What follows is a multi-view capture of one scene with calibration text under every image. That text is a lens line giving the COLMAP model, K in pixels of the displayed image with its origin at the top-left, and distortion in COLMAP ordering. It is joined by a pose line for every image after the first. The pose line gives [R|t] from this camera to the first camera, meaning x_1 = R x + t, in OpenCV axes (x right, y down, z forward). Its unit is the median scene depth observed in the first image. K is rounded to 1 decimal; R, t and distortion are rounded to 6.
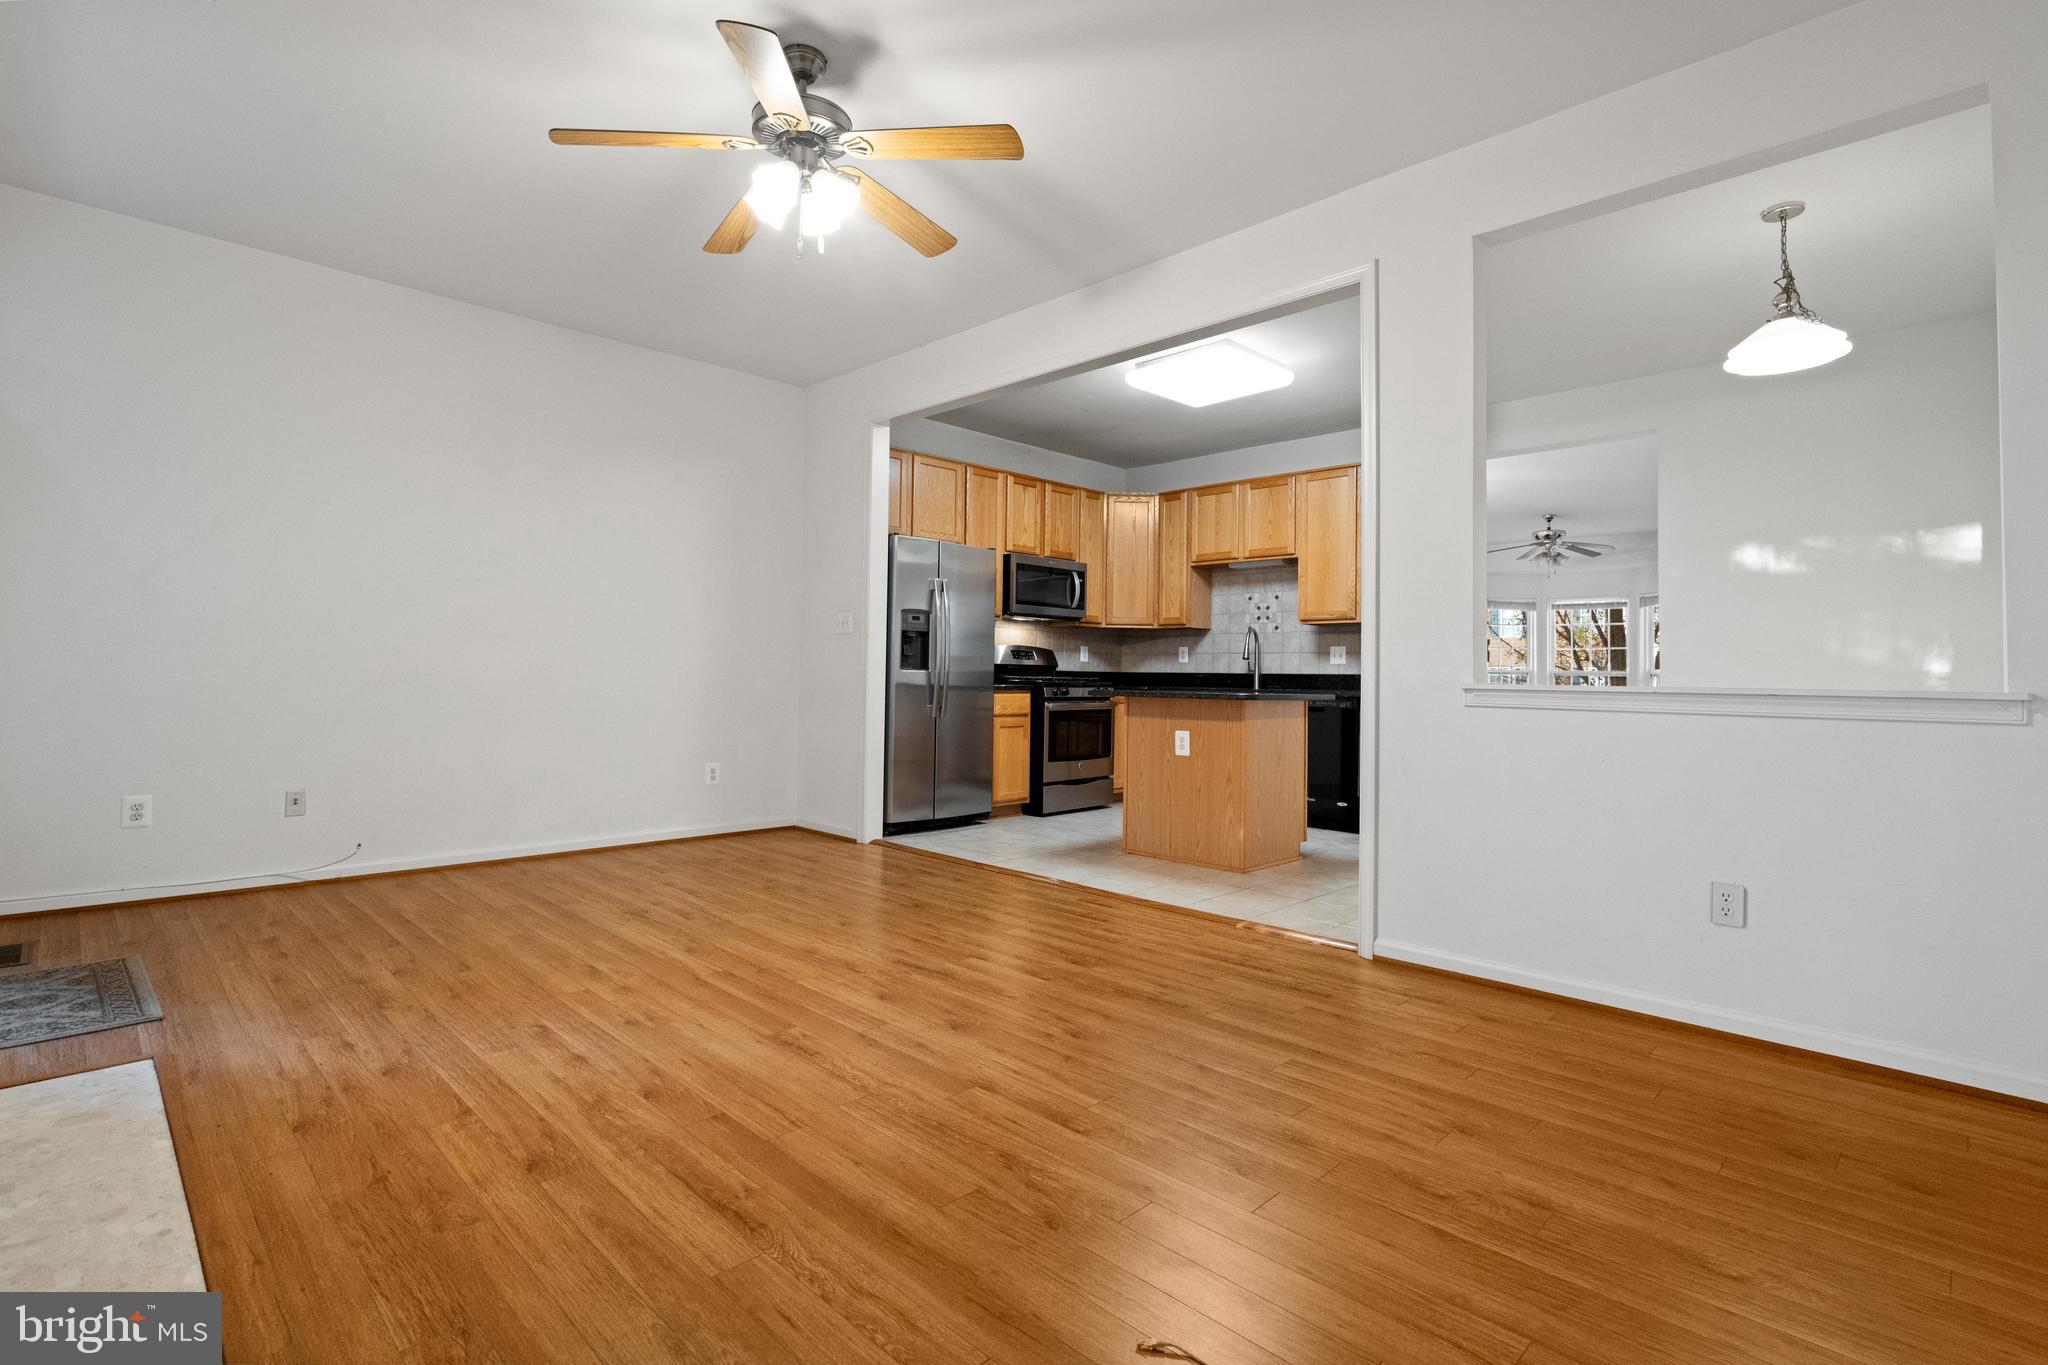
lens RADIAL K [[974.6, 0, 1032.5], [0, 974.6, 644.2], [0, 0, 1]] dist [-0.000954, 0.000063]
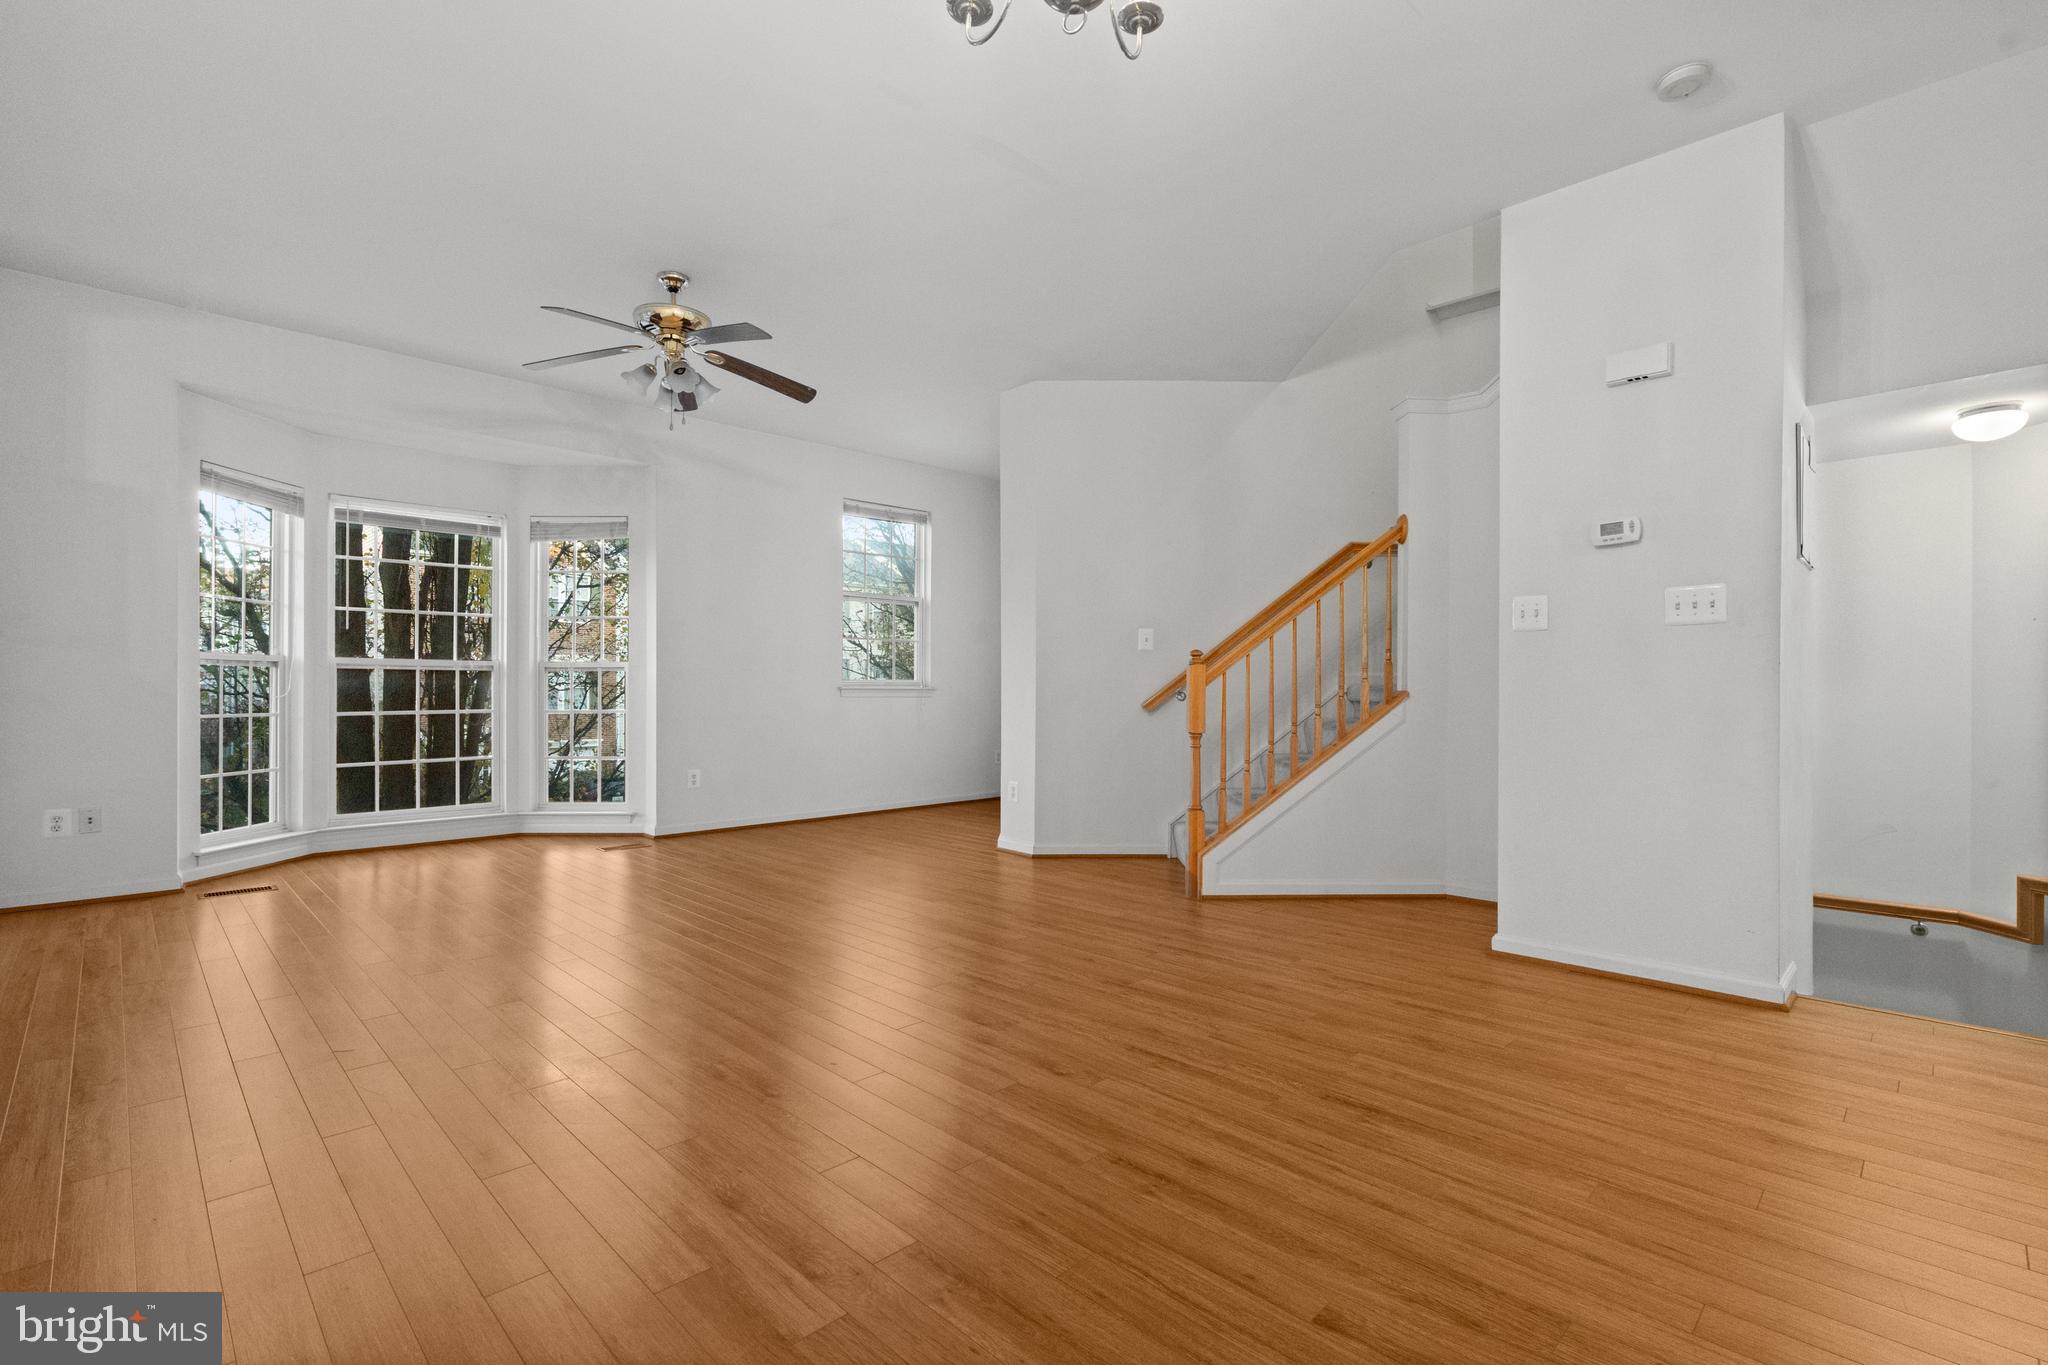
lens RADIAL K [[937.9, 0, 1020.5], [0, 937.9, 690.6], [0, 0, 1]] dist [-0.000696, 0.000642]
pose [[0.007552, -0.022466, 0.999719, 0.189995], [-0.032975, 0.999198, 0.022703, 0.039601], [-0.999428, -0.033137, 0.006805, 1.202371]]
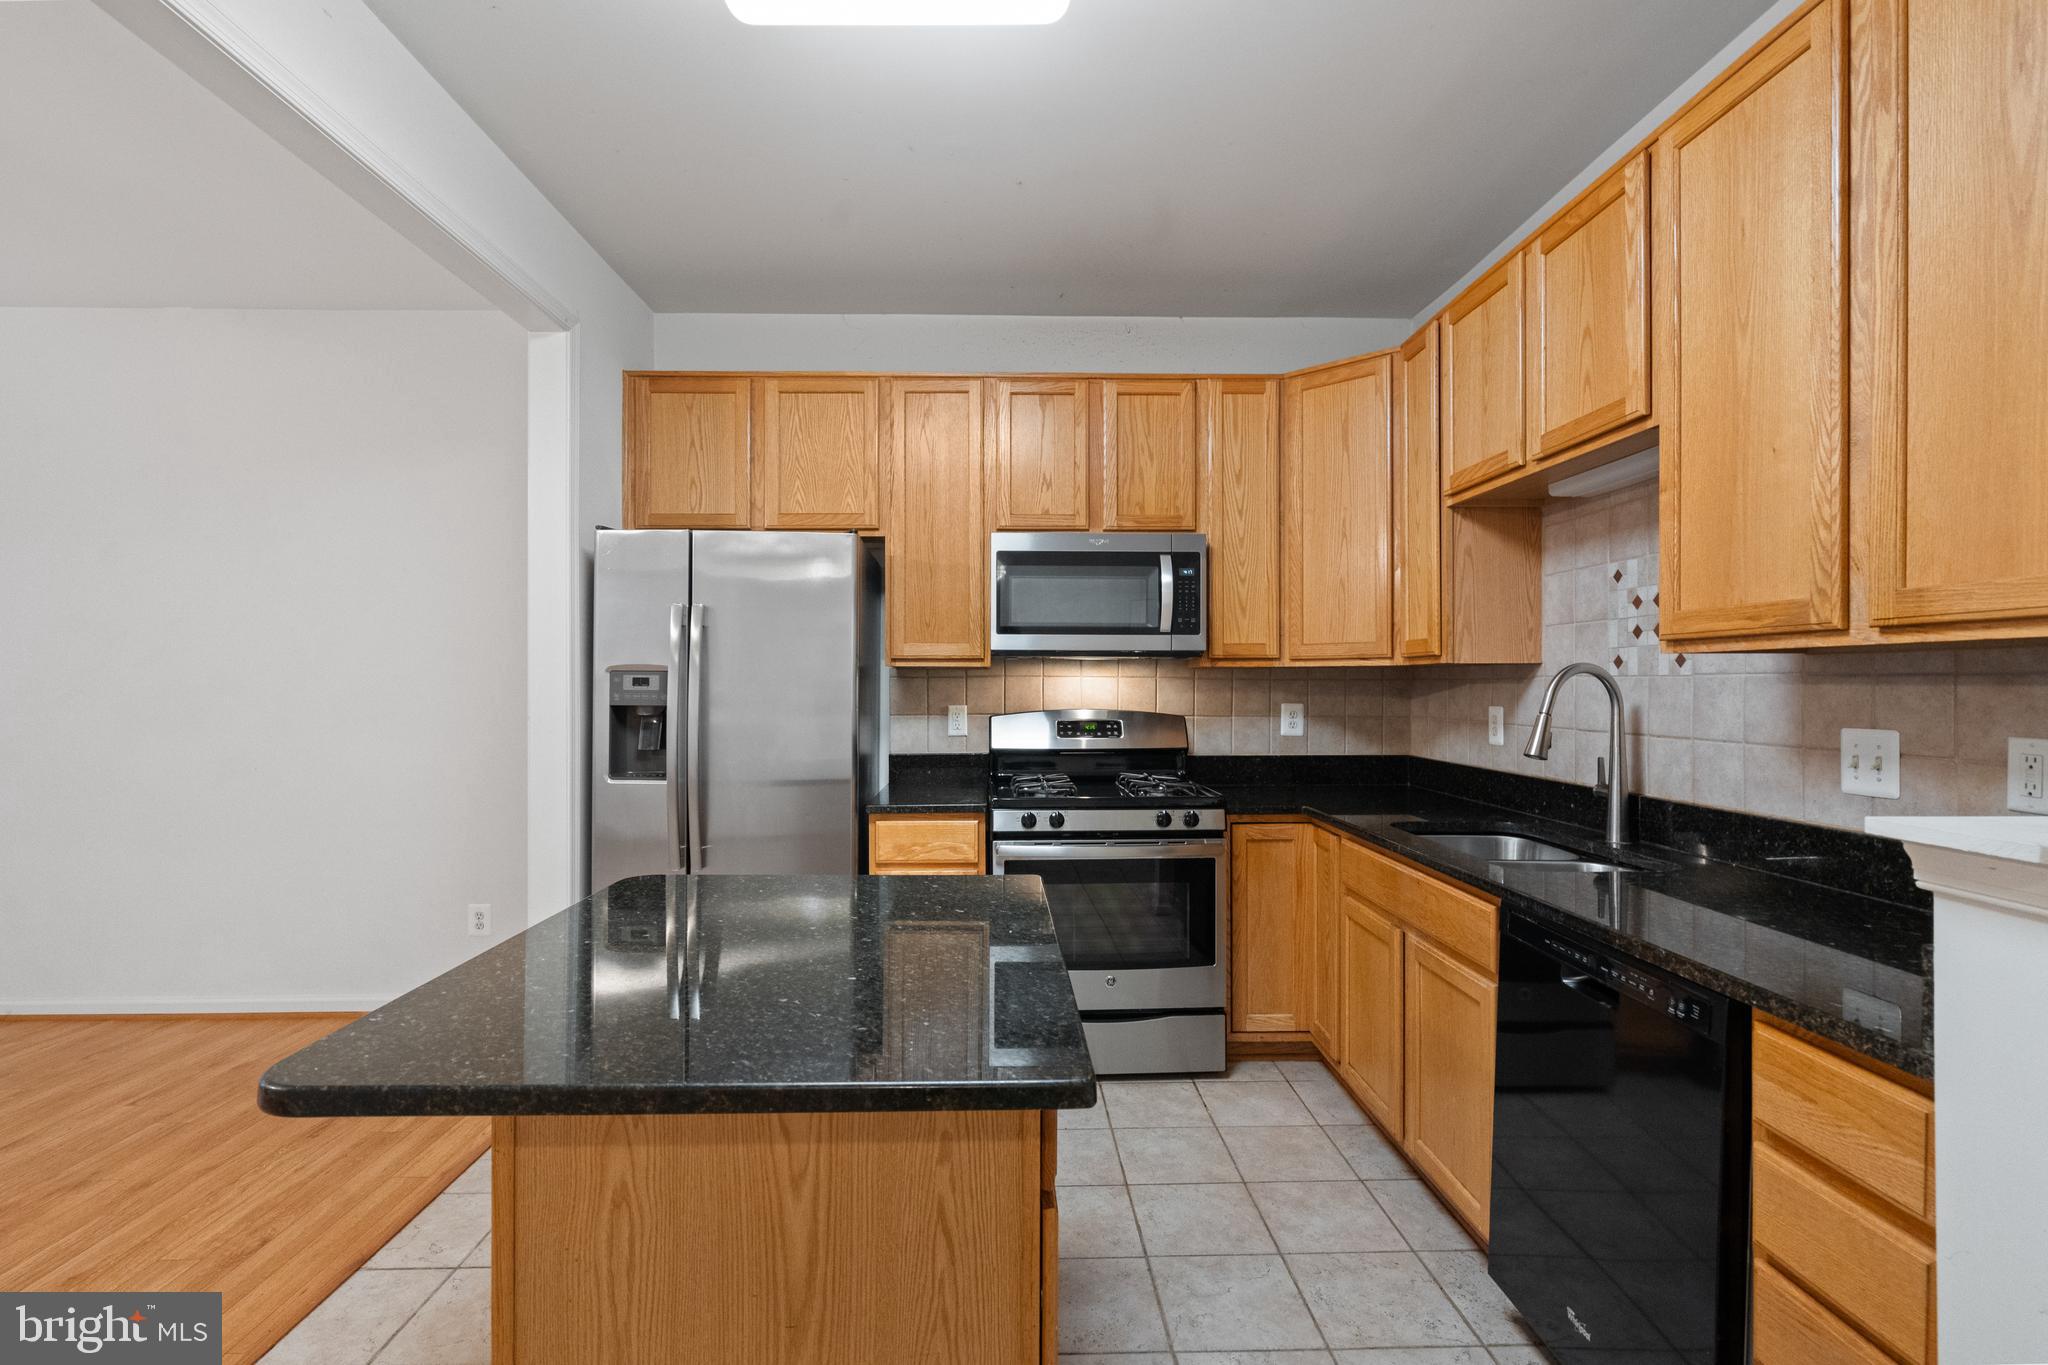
lens RADIAL K [[943.9, 0, 1015.8], [0, 943.9, 682.1], [0, 0, 1]] dist [-0.003913, 0.000381]
pose [[0.719196, -0.016387, -0.694614, 0.309422], [0.034084, 0.999350, 0.011714, -0.020694], [0.693970, -0.032099, 0.719288, 0.621272]]
